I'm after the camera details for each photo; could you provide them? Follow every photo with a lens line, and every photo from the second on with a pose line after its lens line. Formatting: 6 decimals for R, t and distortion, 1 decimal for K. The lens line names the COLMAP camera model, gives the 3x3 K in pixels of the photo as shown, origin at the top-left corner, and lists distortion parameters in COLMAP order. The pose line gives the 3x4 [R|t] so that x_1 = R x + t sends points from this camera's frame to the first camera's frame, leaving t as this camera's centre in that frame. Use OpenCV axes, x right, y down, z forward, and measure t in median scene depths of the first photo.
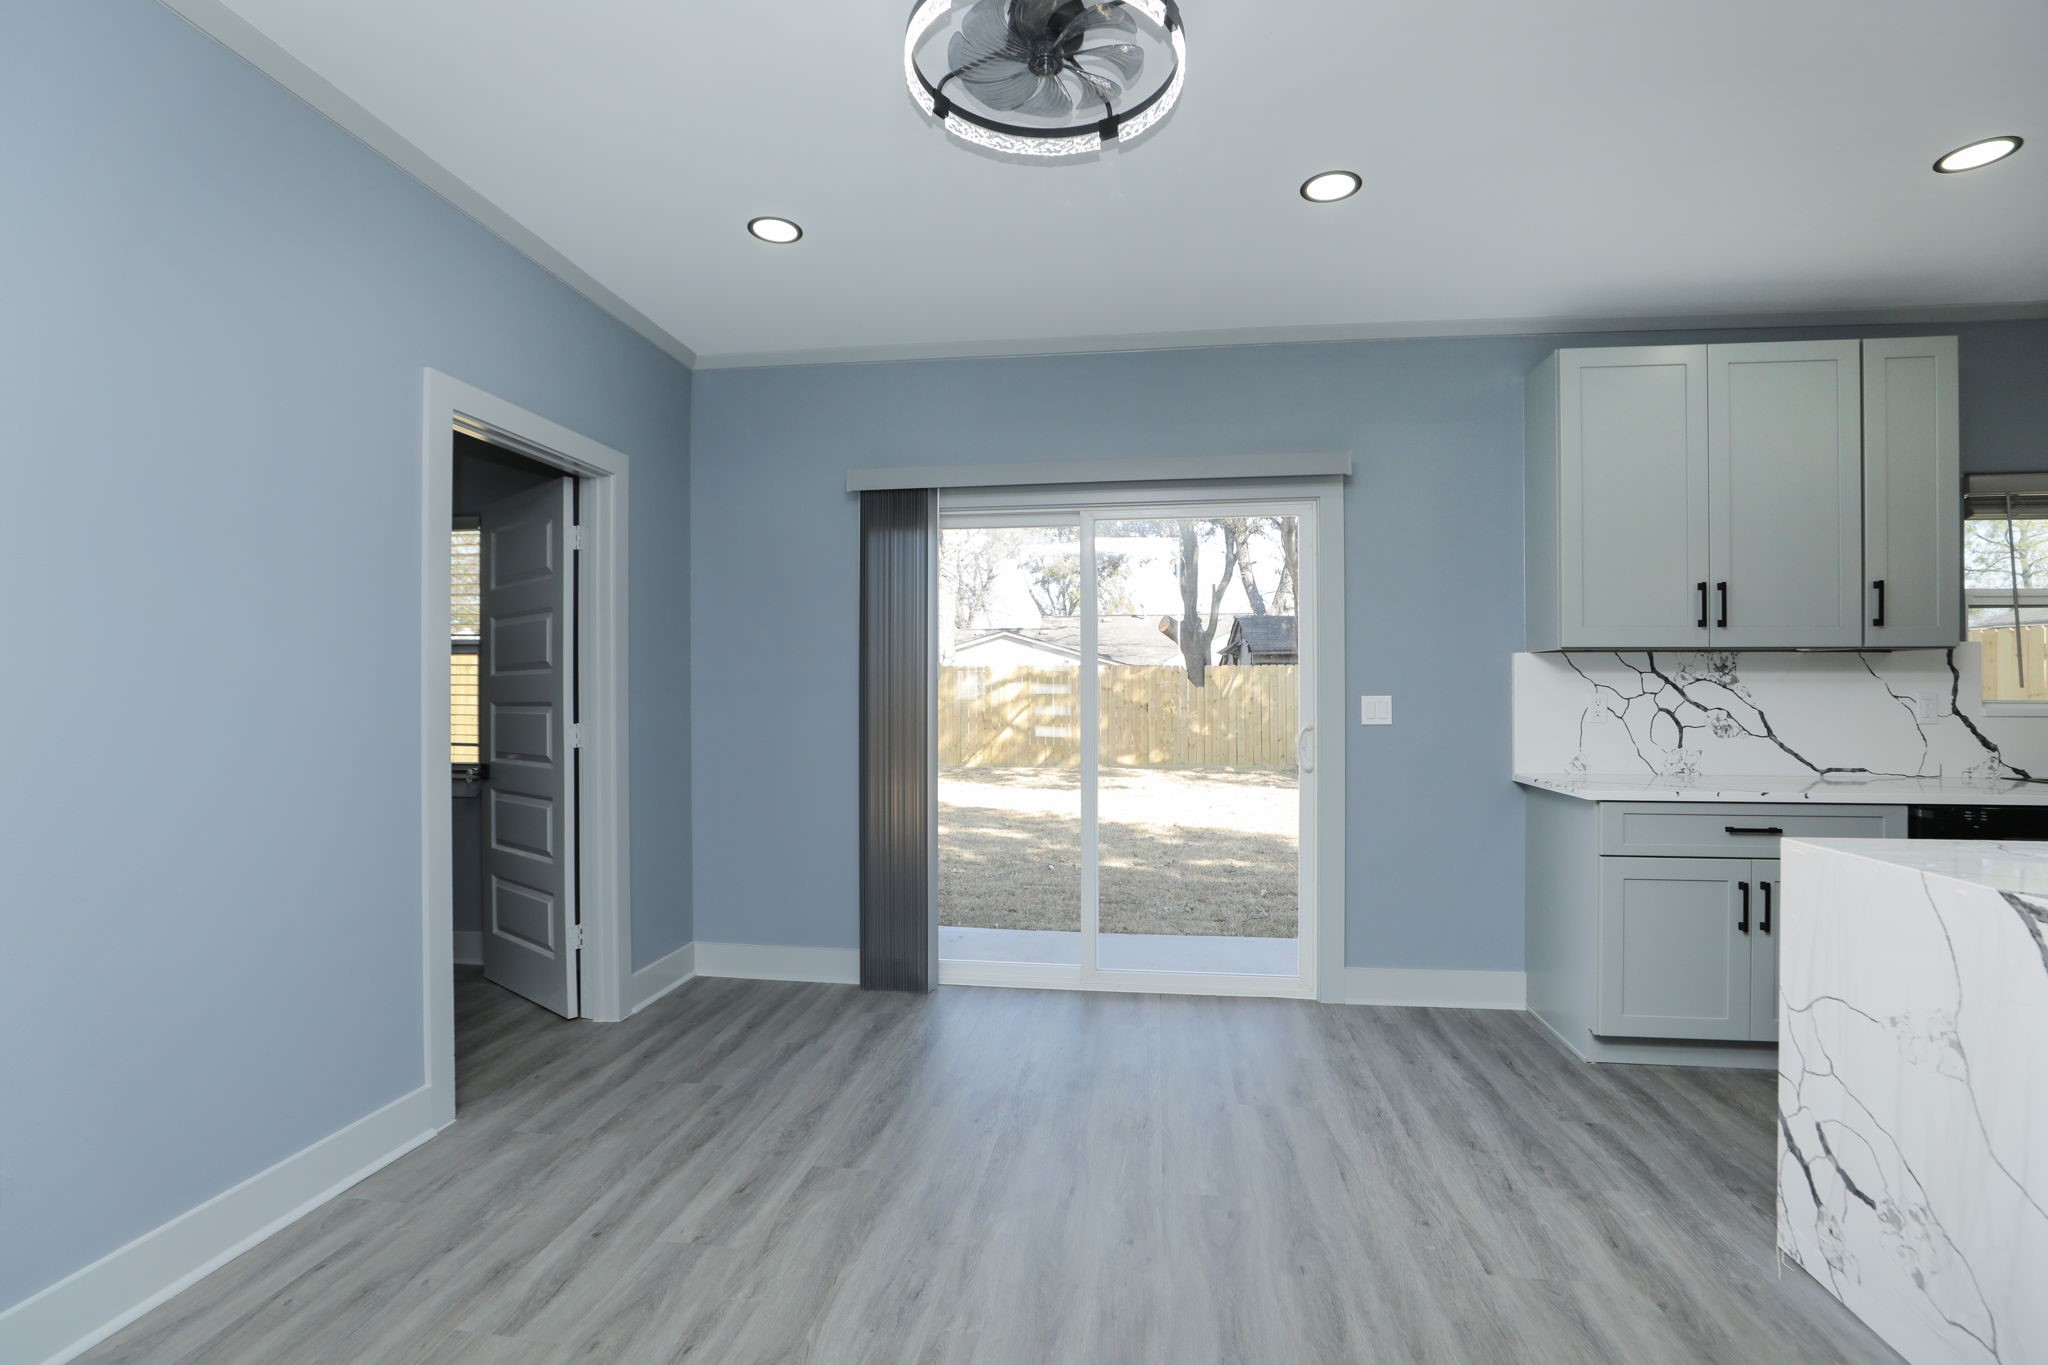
lens RADIAL K [[932.6, 0, 1022.0], [0, 932.6, 683.8], [0, 0, 1]] dist [-0.042642, 0.012986]
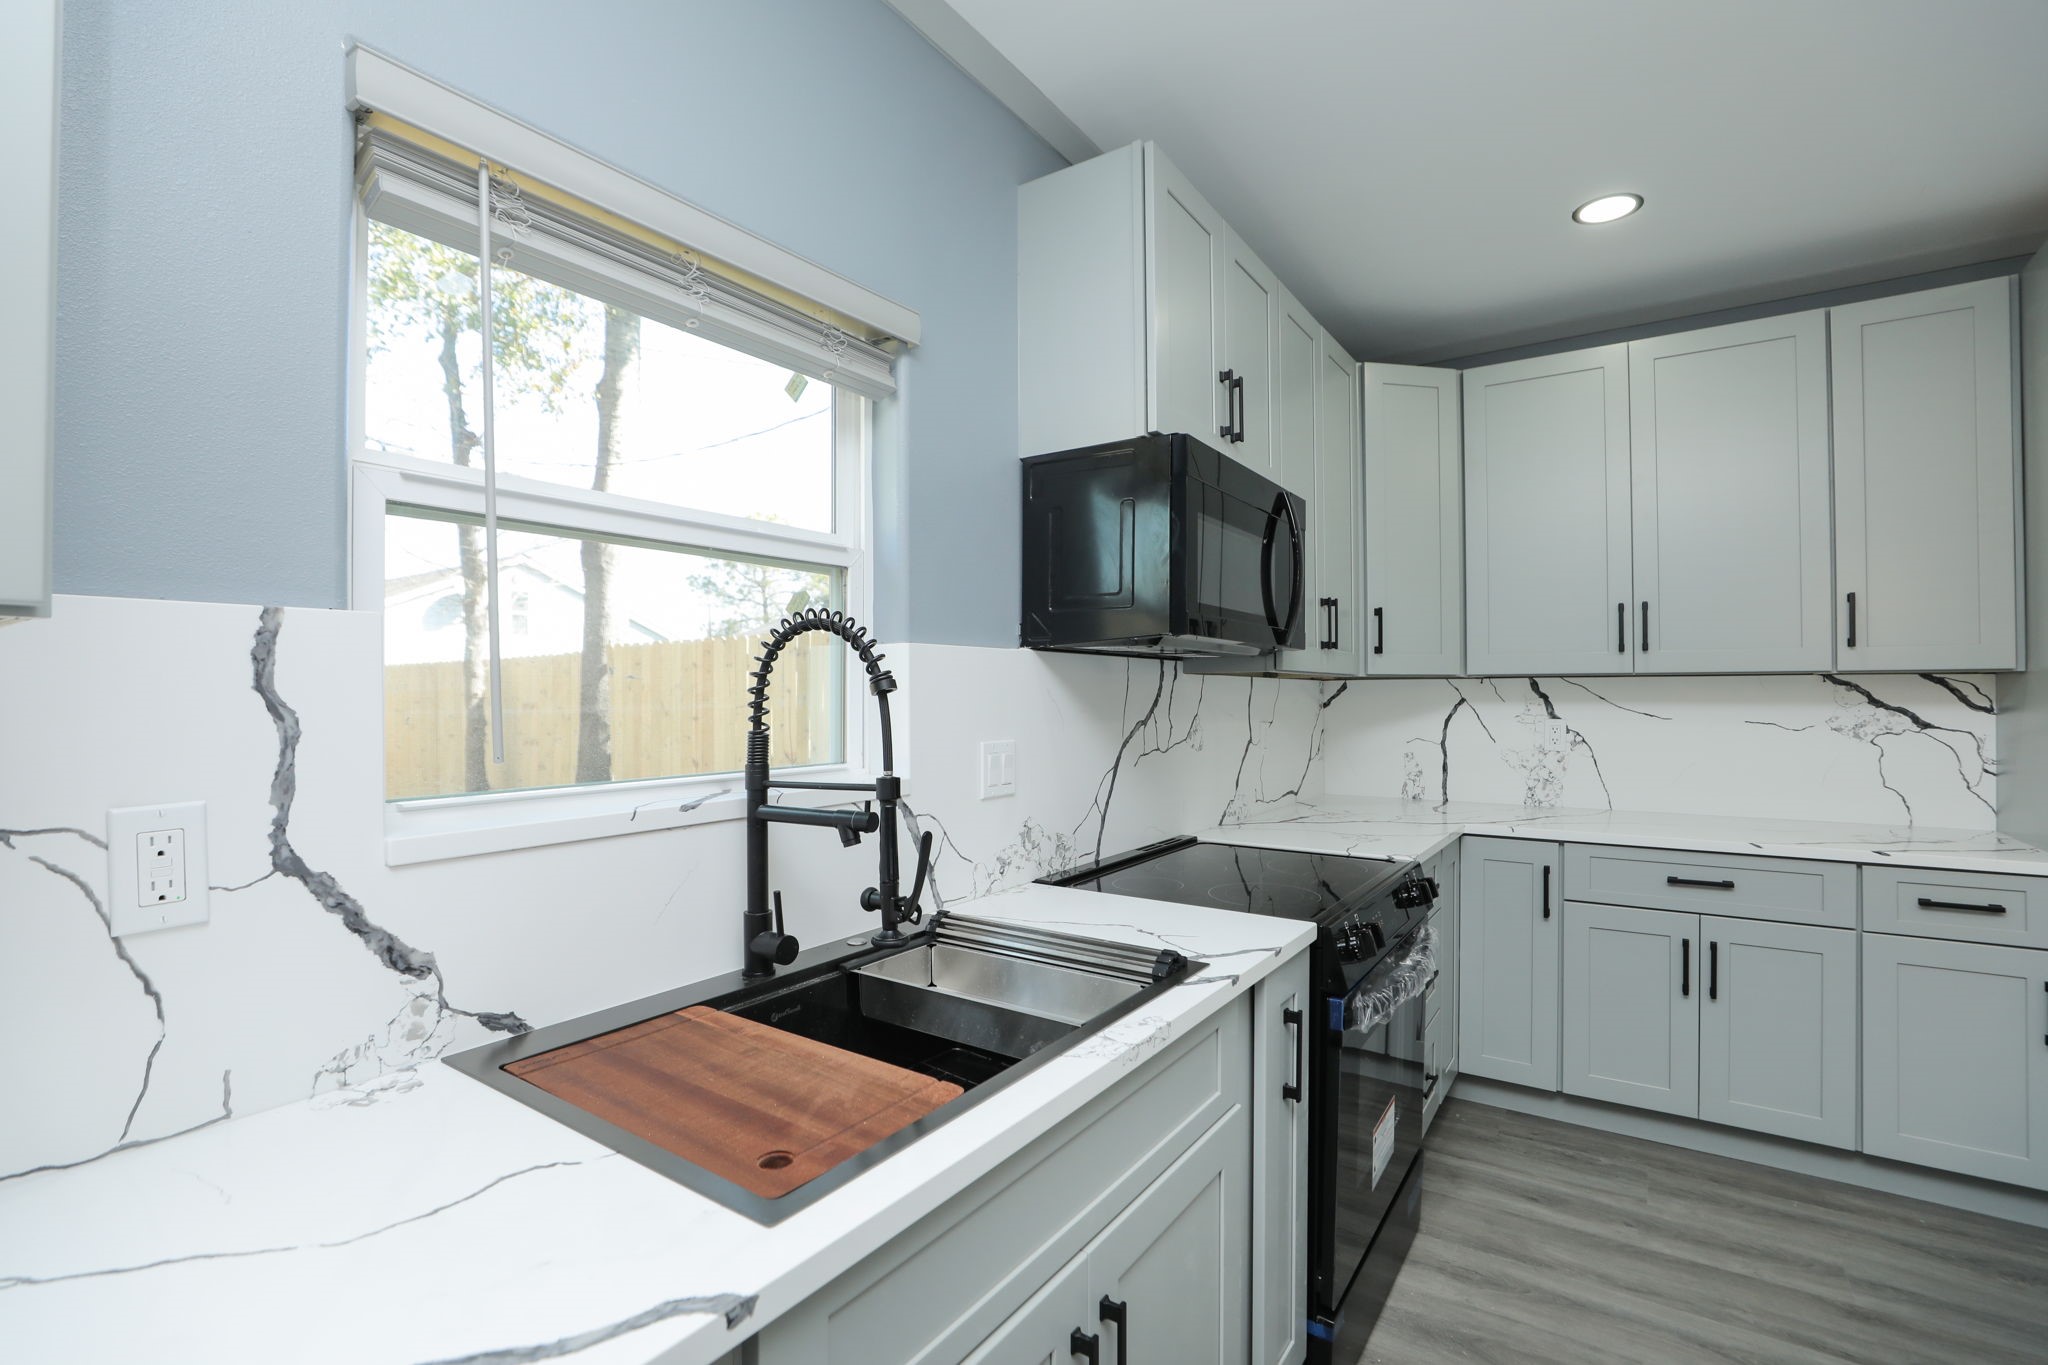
lens RADIAL K [[932.6, 0, 1024.6], [0, 932.6, 686.0], [0, 0, 1]] dist [-0.042642, 0.012986]
pose [[0.446790, 0.001662, 0.894637, 0.888710], [-0.002810, 0.999996, -0.000454, -0.023209], [-0.894635, -0.002311, 0.446793, 0.679568]]
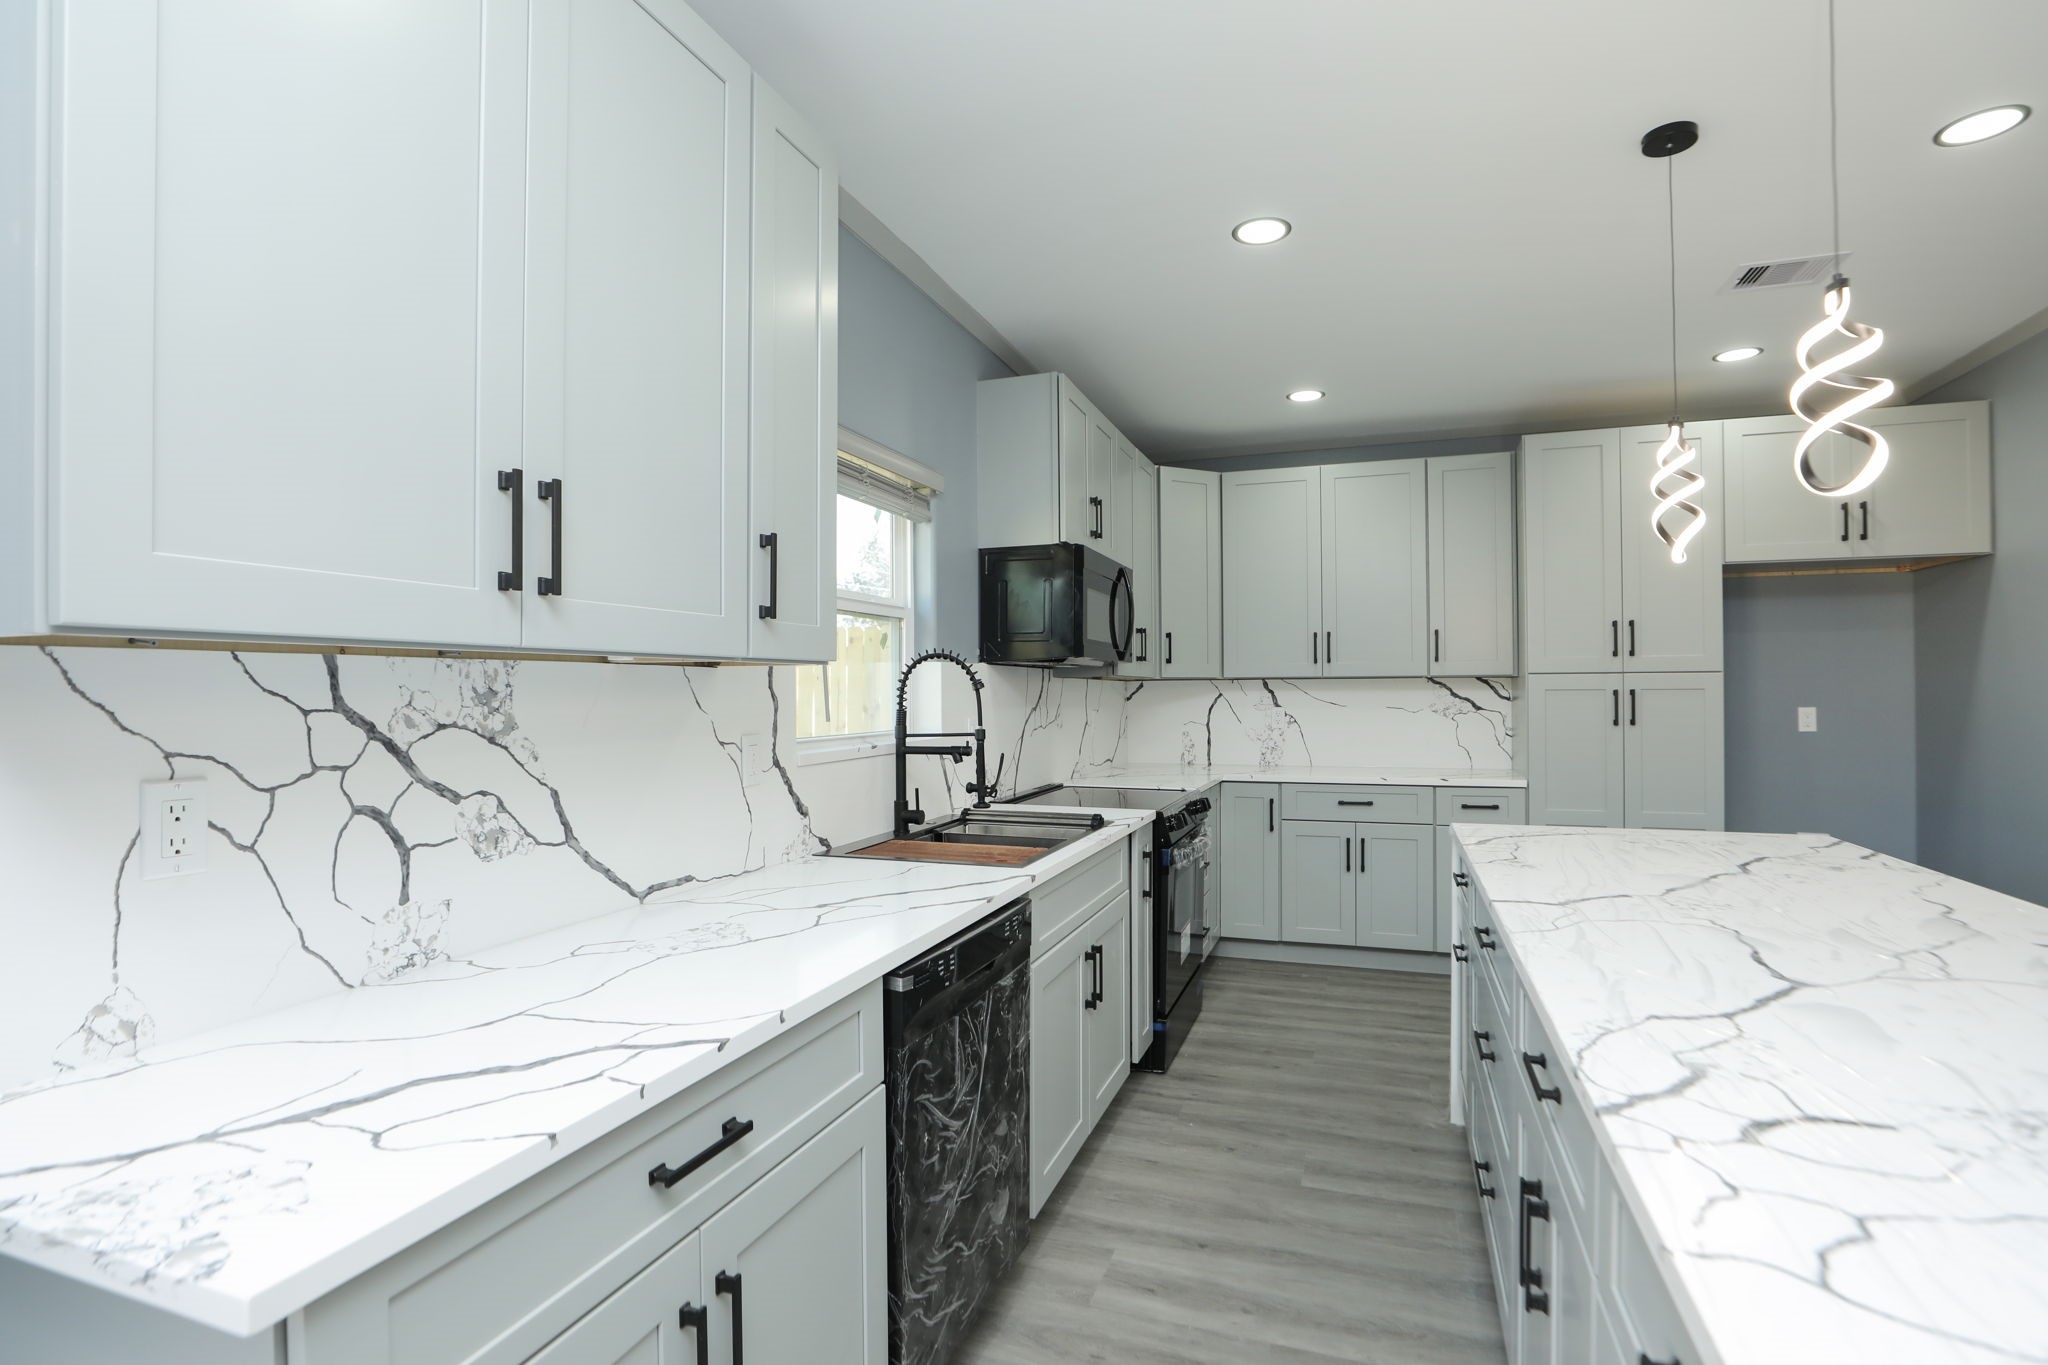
lens RADIAL K [[995.5, 0, 1030.0], [0, 995.5, 689.5], [0, 0, 1]] dist [-0.038910, 0.011373]
pose [[0.198016, -0.003664, 0.980192, 0.380703], [-0.001352, 0.999991, 0.004011, -0.023714], [-0.980198, -0.002119, 0.198010, 0.686468]]
